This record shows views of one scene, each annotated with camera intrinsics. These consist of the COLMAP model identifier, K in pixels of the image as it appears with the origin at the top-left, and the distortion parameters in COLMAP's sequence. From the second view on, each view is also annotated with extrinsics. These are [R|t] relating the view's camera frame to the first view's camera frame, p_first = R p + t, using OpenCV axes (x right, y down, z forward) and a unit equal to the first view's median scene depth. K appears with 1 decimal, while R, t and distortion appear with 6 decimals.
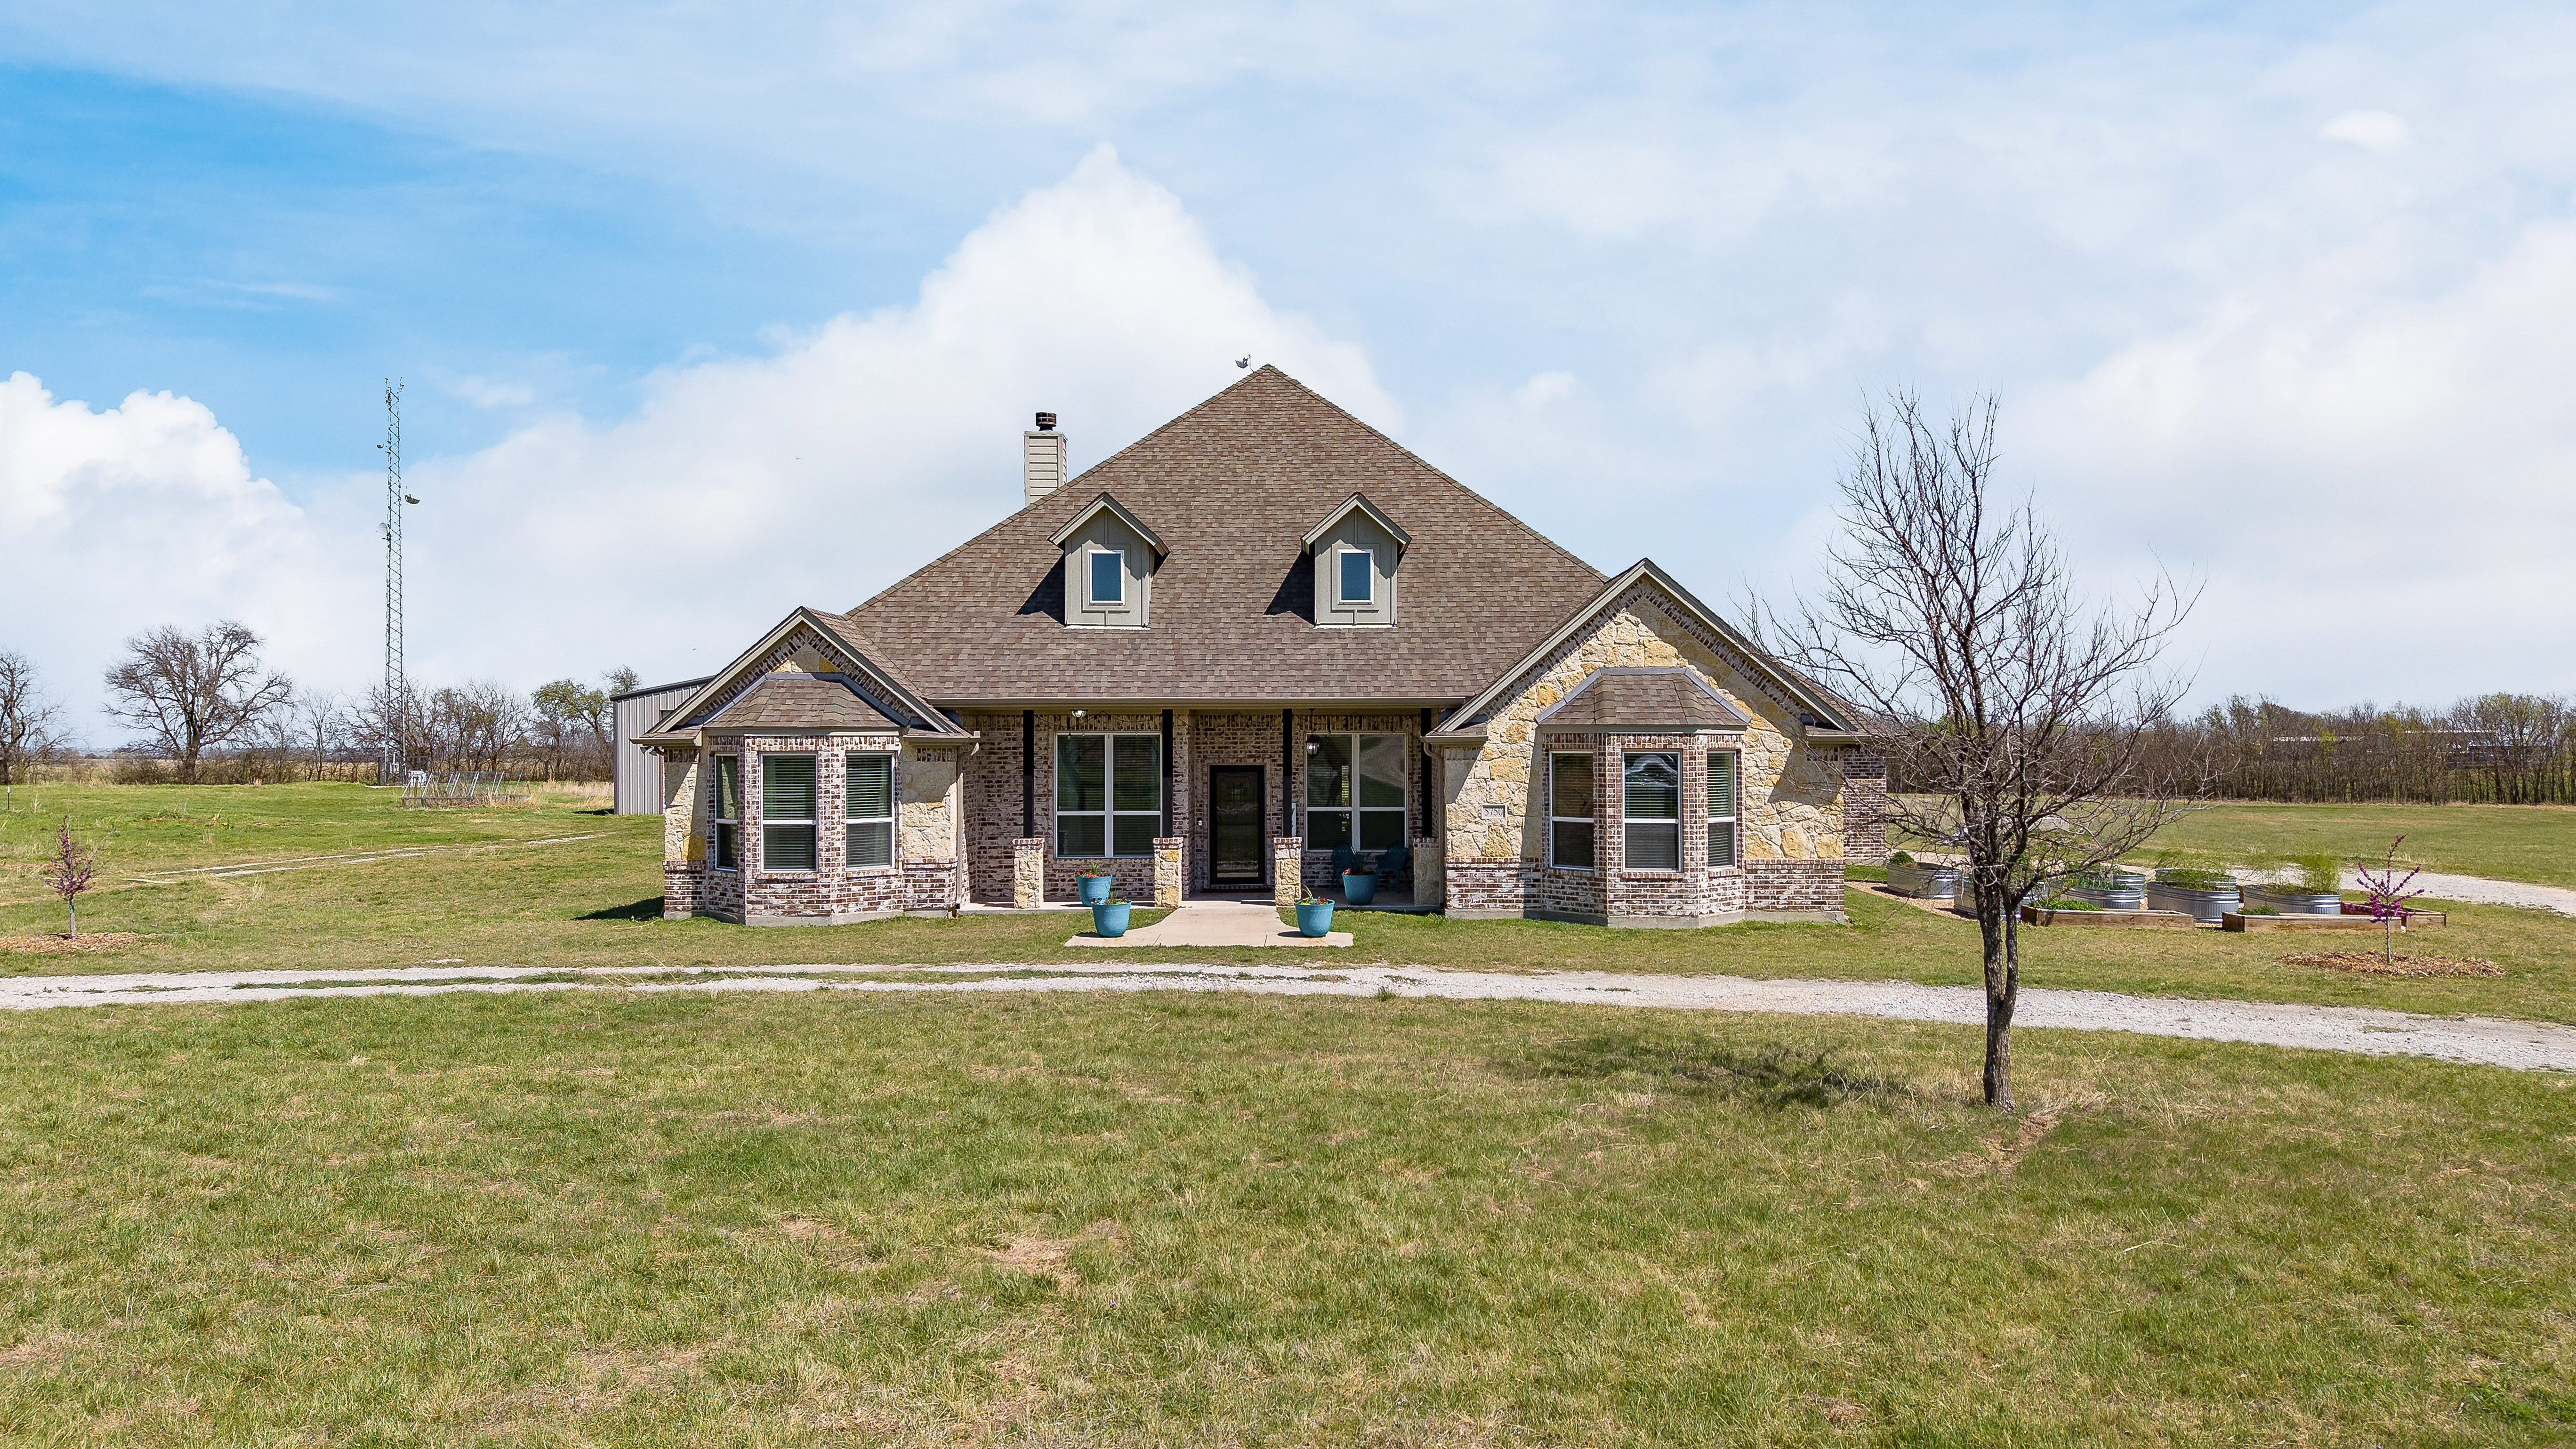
lens RADIAL K [[1728.2, 0, 1313.0], [0, 1728.2, 739.8], [0, 0, 1]] dist [0.038331, -0.046060]
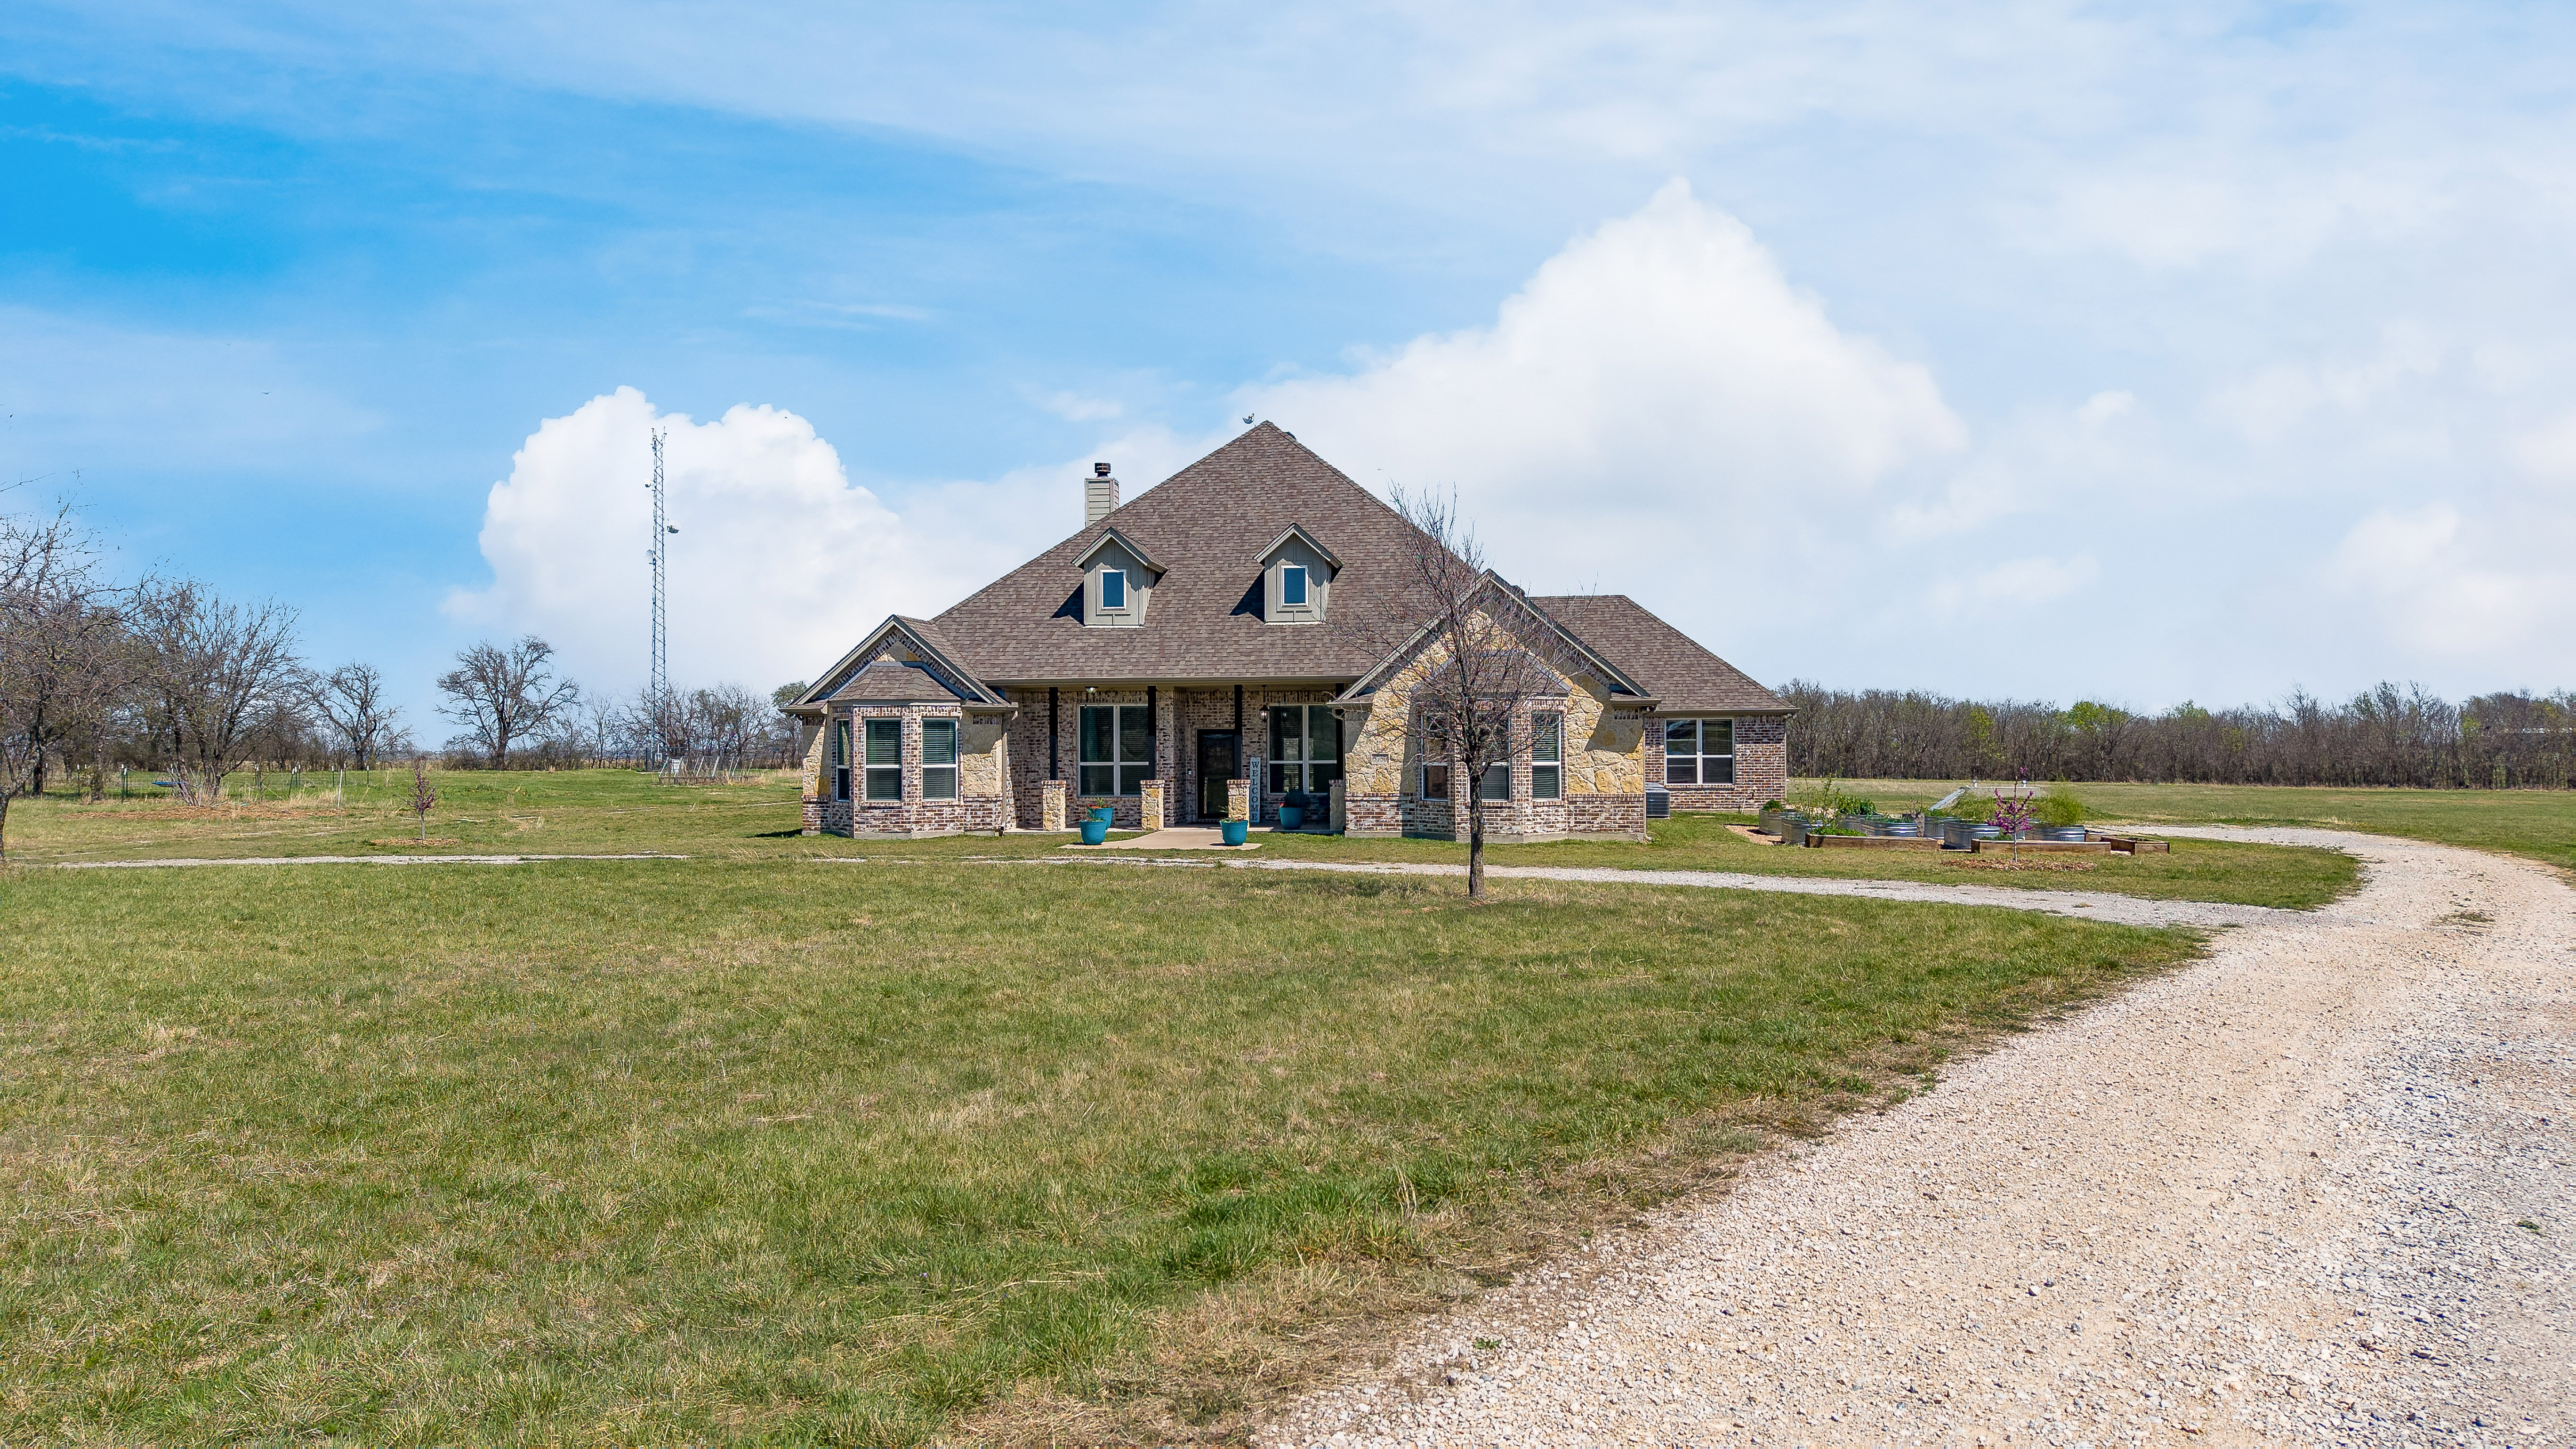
lens RADIAL K [[1800.1, 0, 1288.0], [0, 1800.1, 724.5], [0, 0, 1]] dist [0.000193, -0.001533]
pose [[0.987147, -0.005439, -0.159720, 0.251749], [0.003409, 0.999910, -0.012986, 0.032168], [0.159776, 0.012275, 0.987077, -0.389661]]
